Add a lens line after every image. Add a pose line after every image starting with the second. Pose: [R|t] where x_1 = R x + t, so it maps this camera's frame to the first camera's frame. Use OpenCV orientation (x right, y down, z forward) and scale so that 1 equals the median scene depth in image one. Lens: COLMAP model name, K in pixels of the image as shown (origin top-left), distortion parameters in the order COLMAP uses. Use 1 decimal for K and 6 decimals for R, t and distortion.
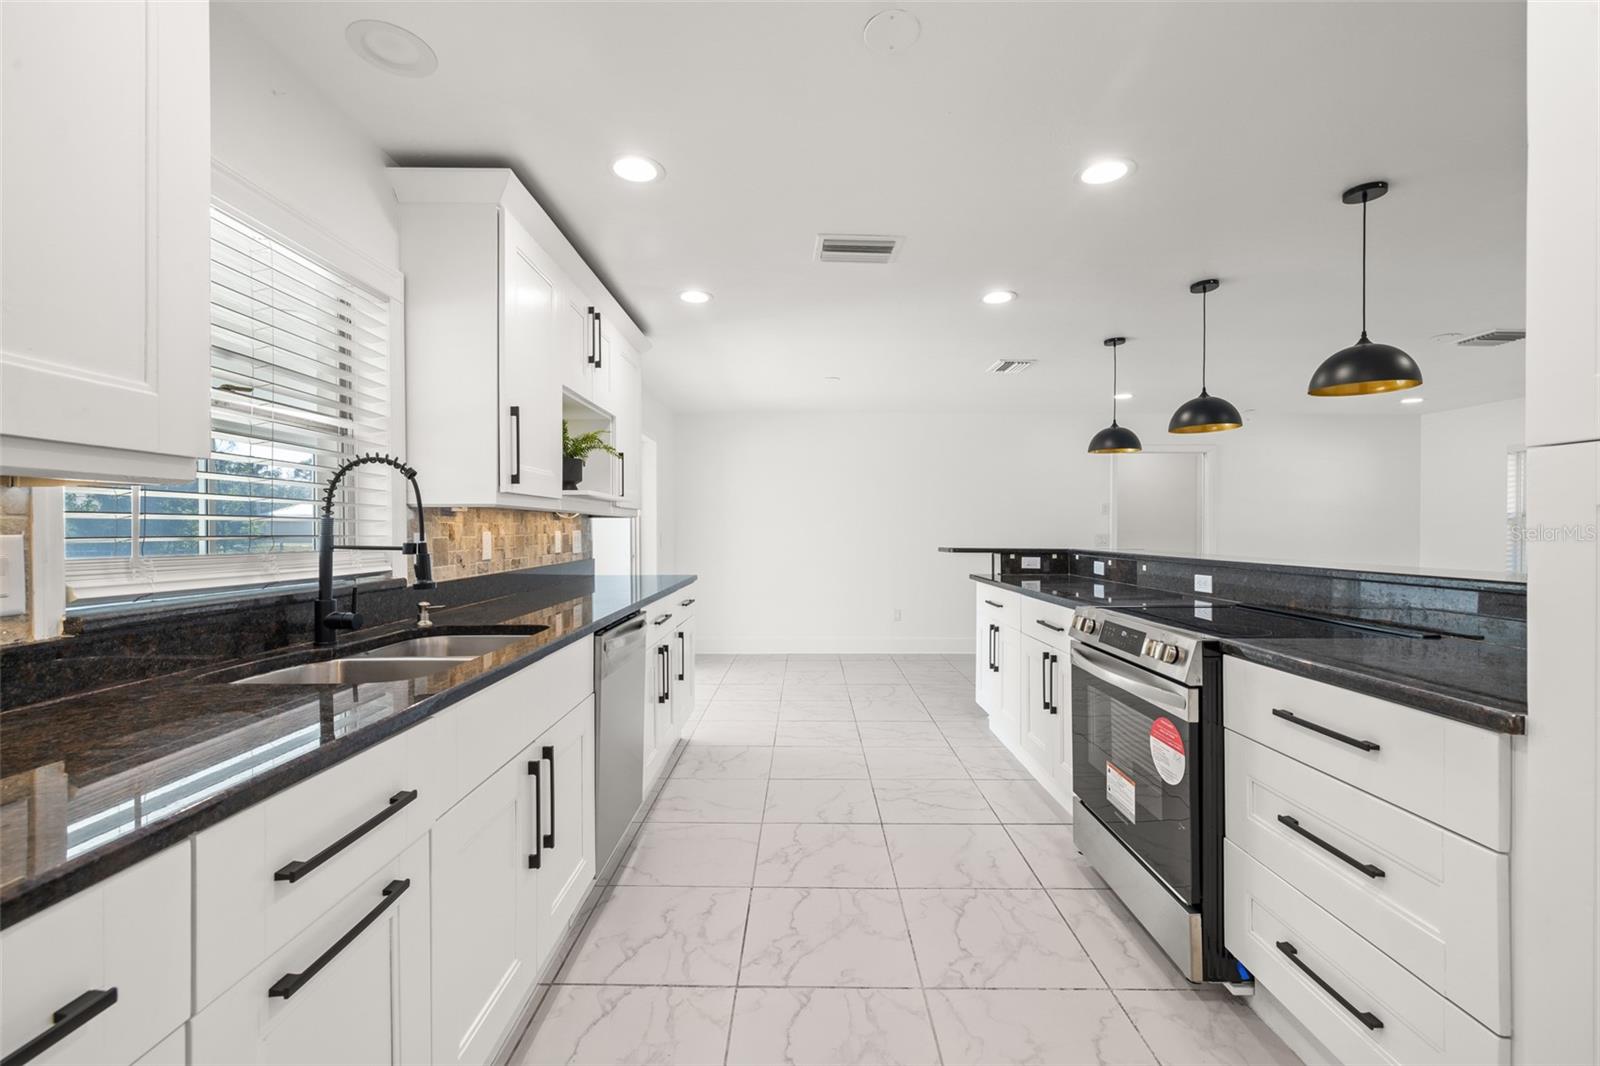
lens RADIAL K [[676.1, 0, 809.8], [0, 676.1, 536.7], [0, 0, 1]] dist [0.003434, -0.000978]
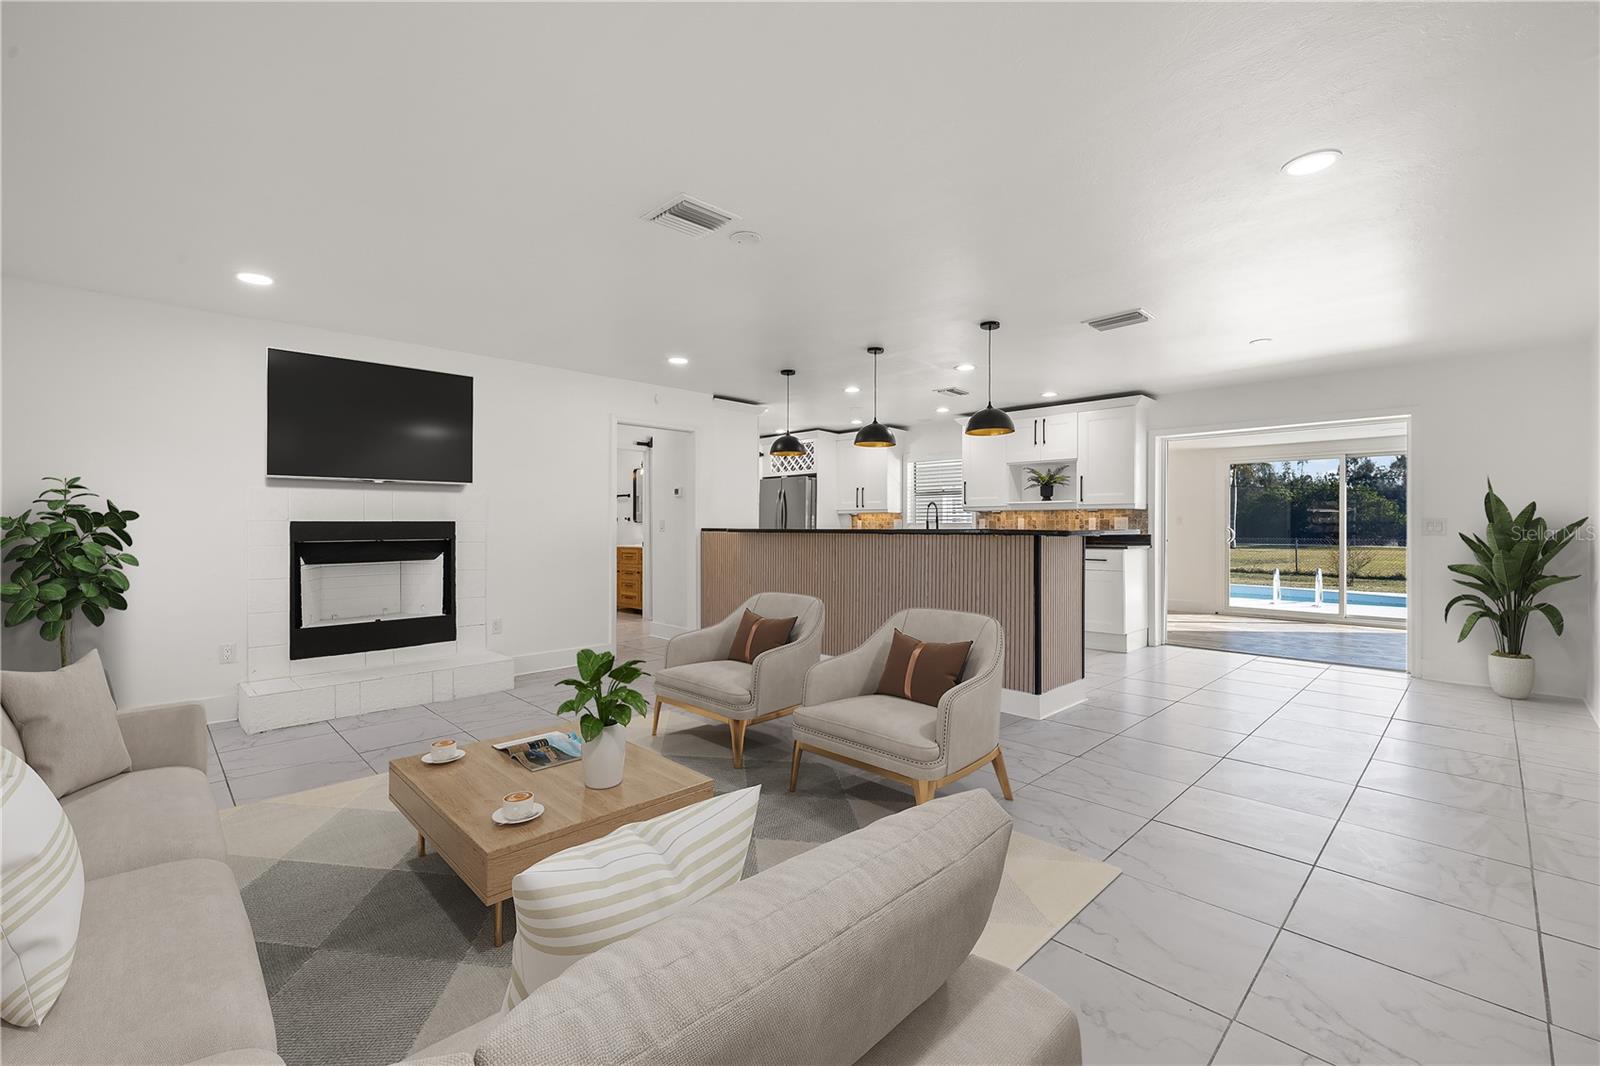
lens RADIAL K [[676.1, 0, 790.2], [0, 676.1, 529.3], [0, 0, 1]] dist [0.003434, -0.000978]
pose [[-0.723581, -0.001691, -0.690238, 2.093298], [-0.010950, 0.999899, 0.009029, 0.021779], [0.690153, 0.014091, -0.723526, 2.336612]]
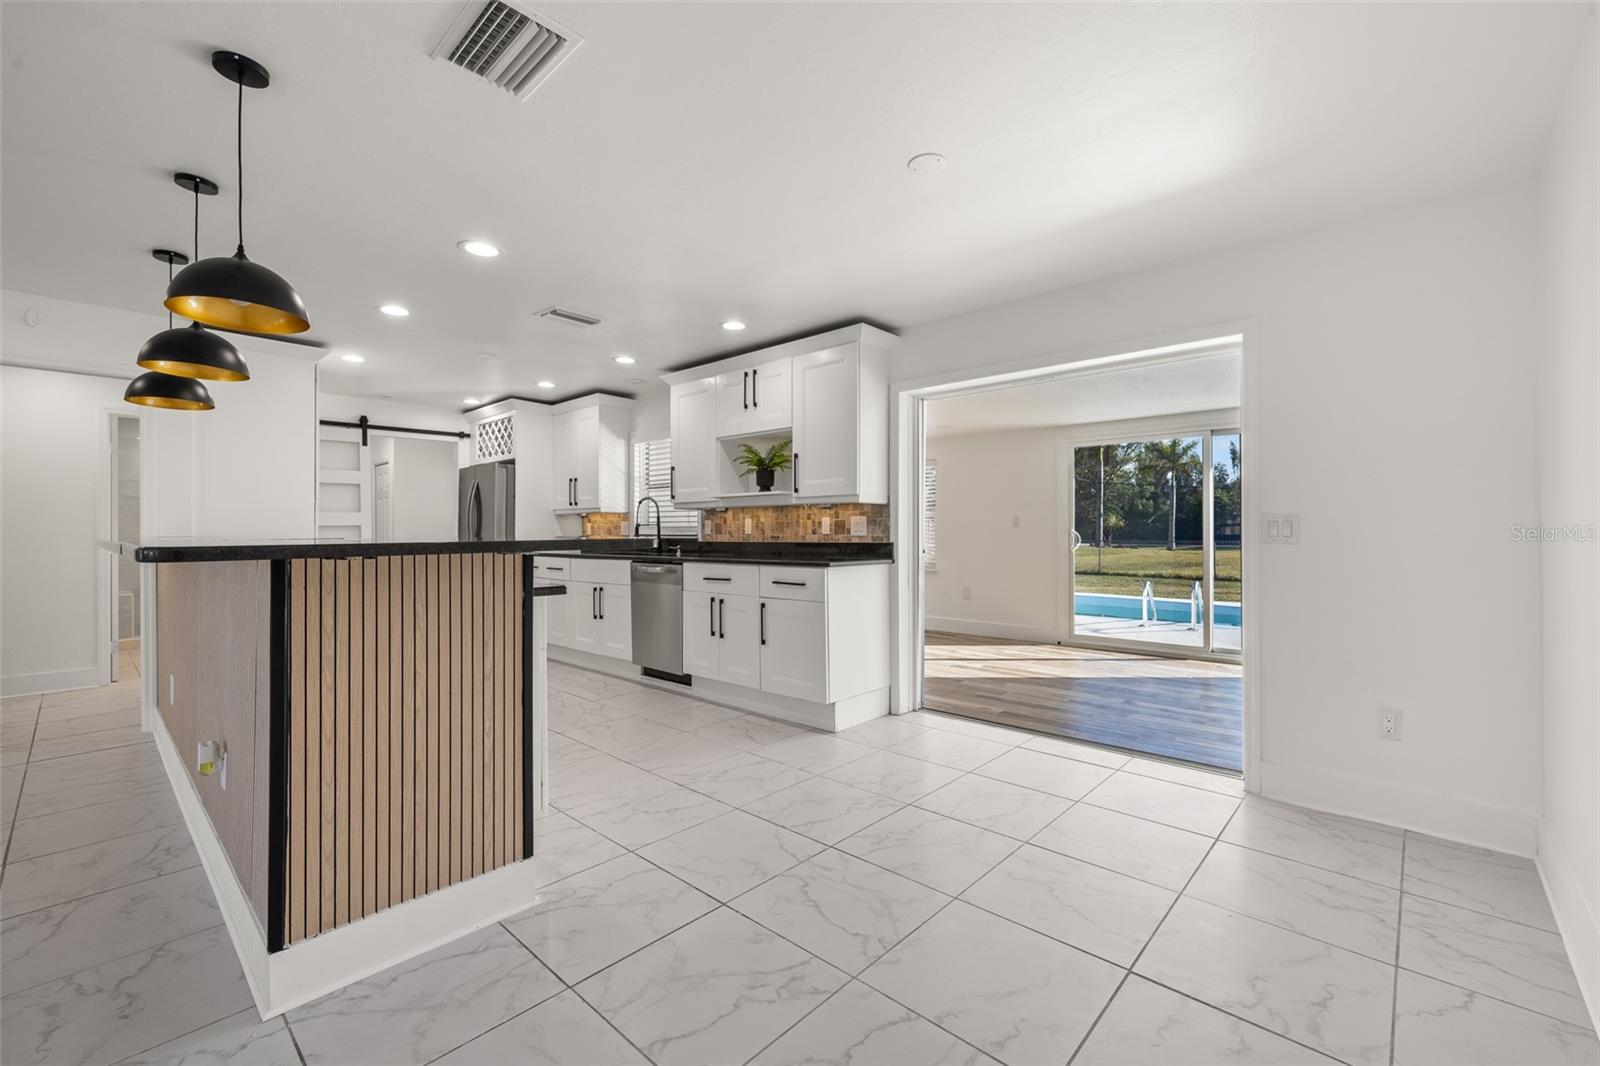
lens RADIAL K [[676.1, 0, 802.1], [0, 676.1, 527.2], [0, 0, 1]] dist [0.003434, -0.000978]
pose [[-0.682635, -0.002254, -0.730756, 0.798180], [-0.004415, 0.999990, 0.001039, 0.012136], [0.730746, 0.003935, -0.682638, 2.394321]]
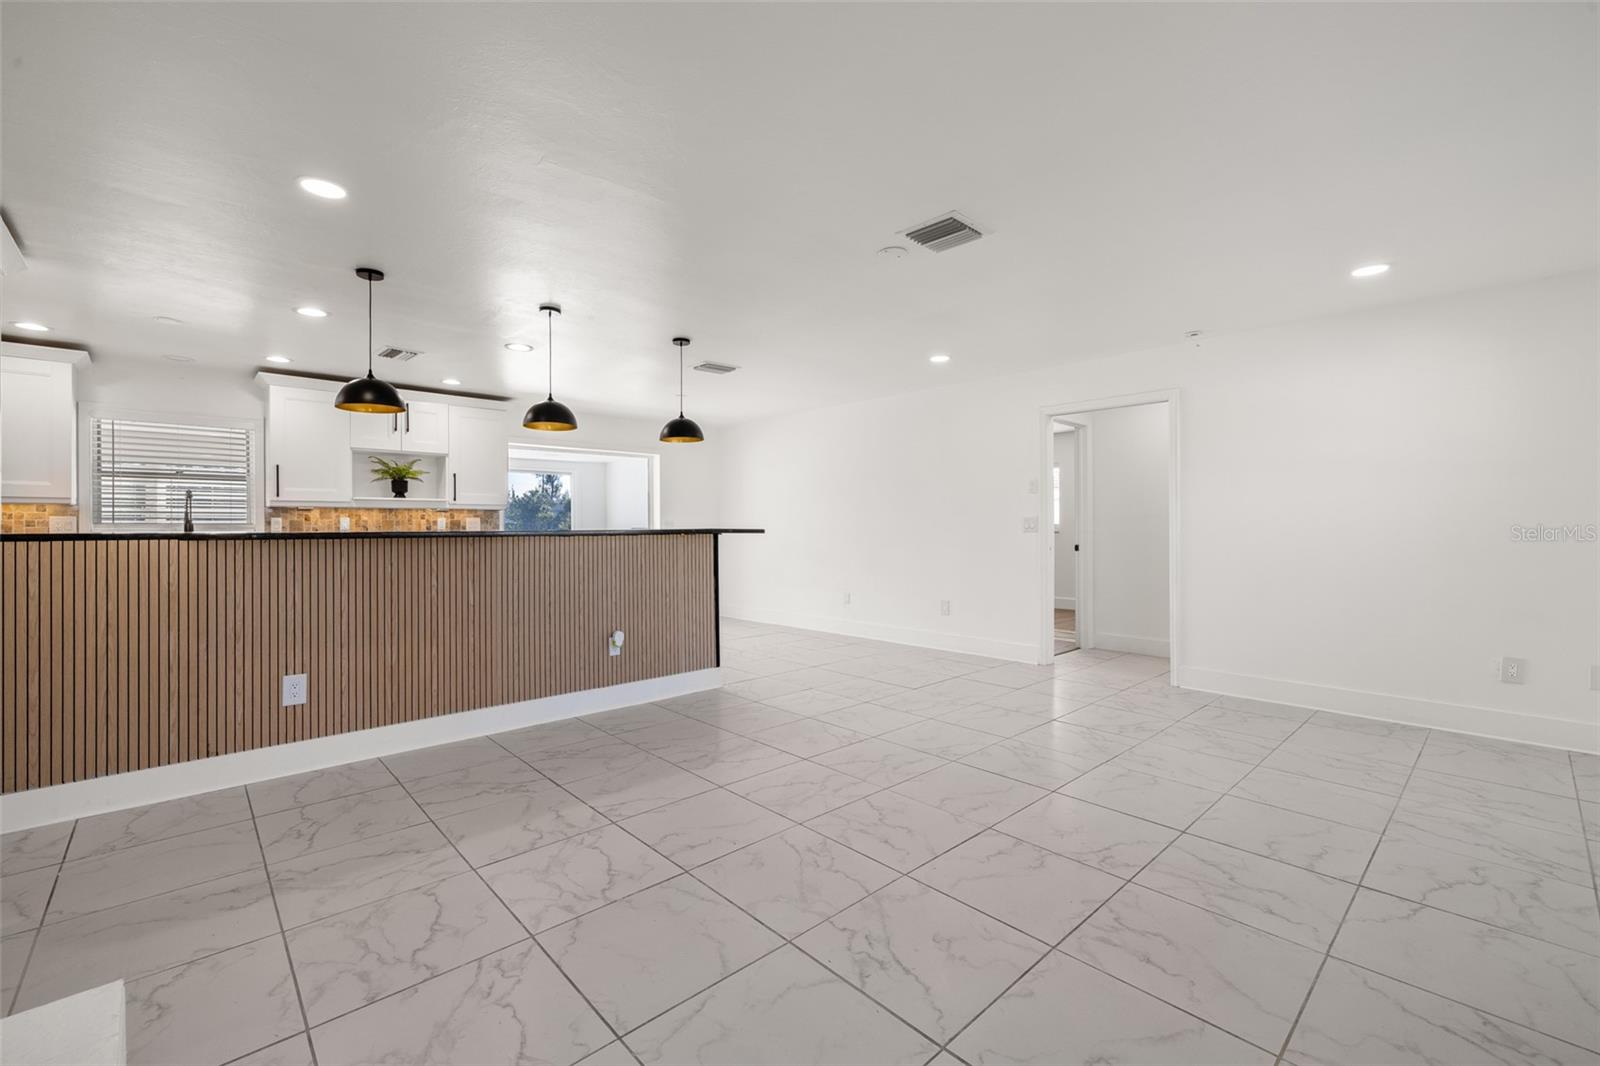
lens RADIAL K [[676.1, 0, 803.2], [0, 676.1, 525.7], [0, 0, 1]] dist [0.003434, -0.000978]
pose [[0.671828, -0.007388, -0.740670, 2.141926], [0.000225, 0.999952, -0.009771, 0.039720], [0.740707, 0.006398, 0.671798, 0.625048]]
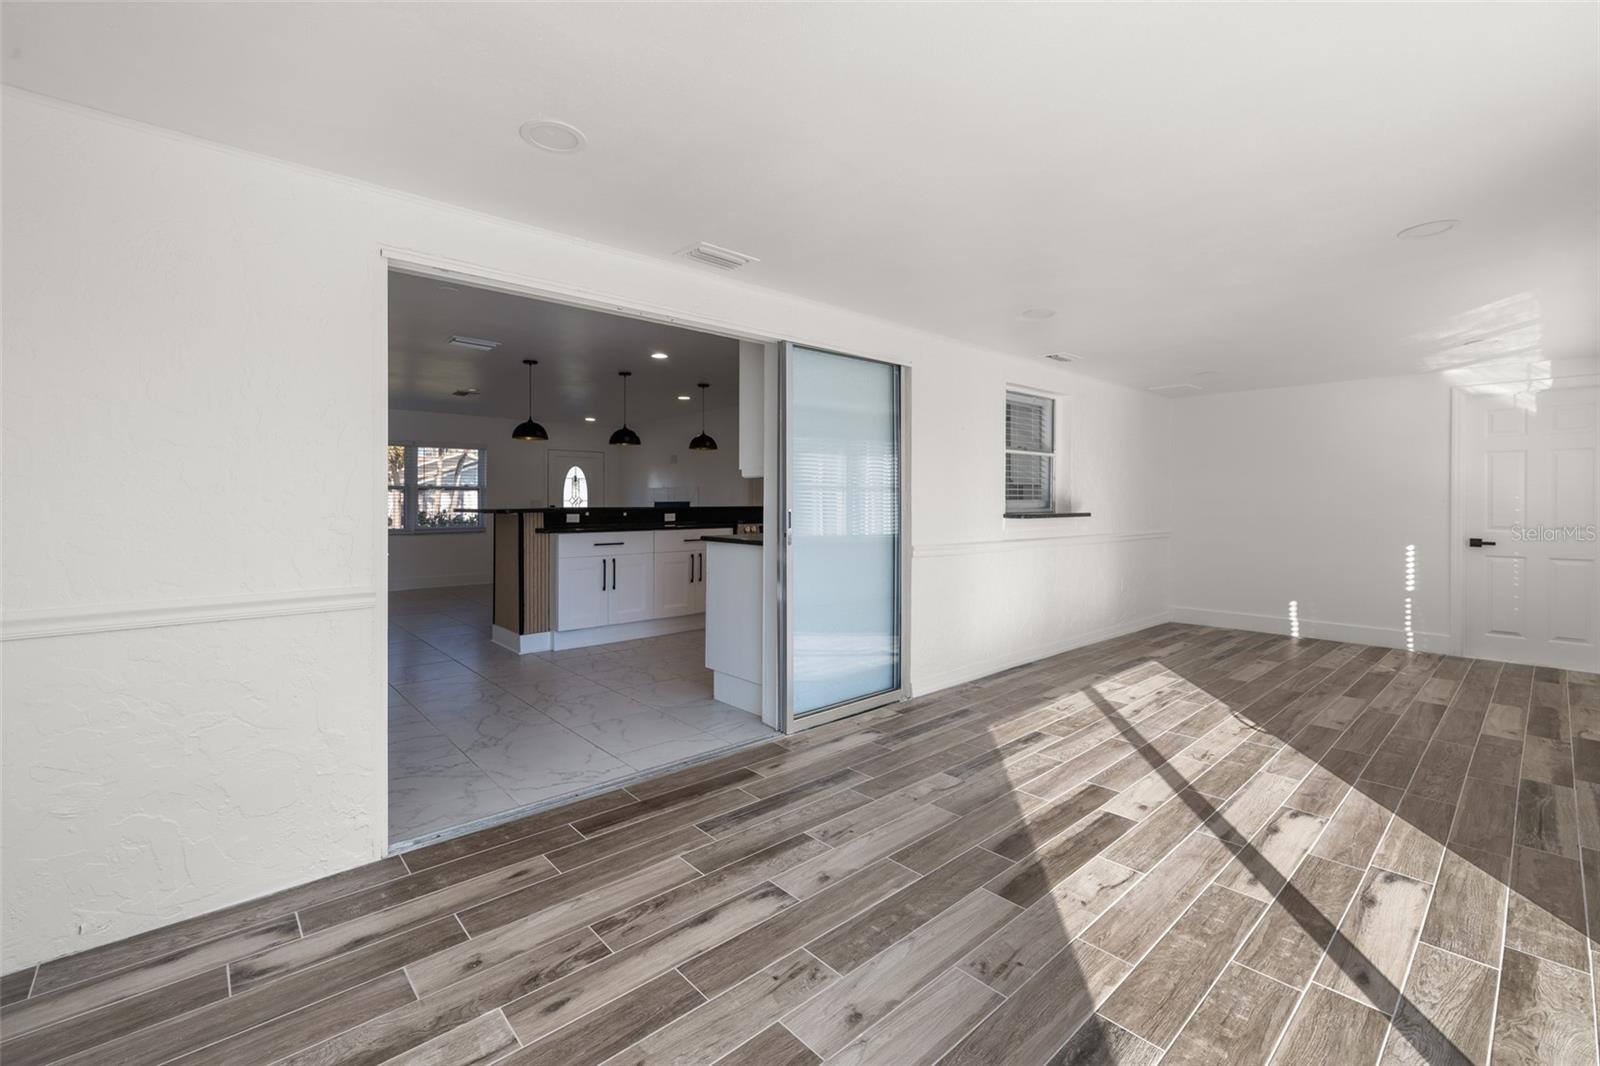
lens RADIAL K [[676.1, 0, 792.5], [0, 676.1, 501.2], [0, 0, 1]] dist [0.003434, -0.000978]
pose [[-0.661546, -0.004116, 0.749894, -1.507952], [0.005295, 0.999934, 0.010159, -0.008284], [-0.749886, 0.010691, -0.661480, 2.336008]]
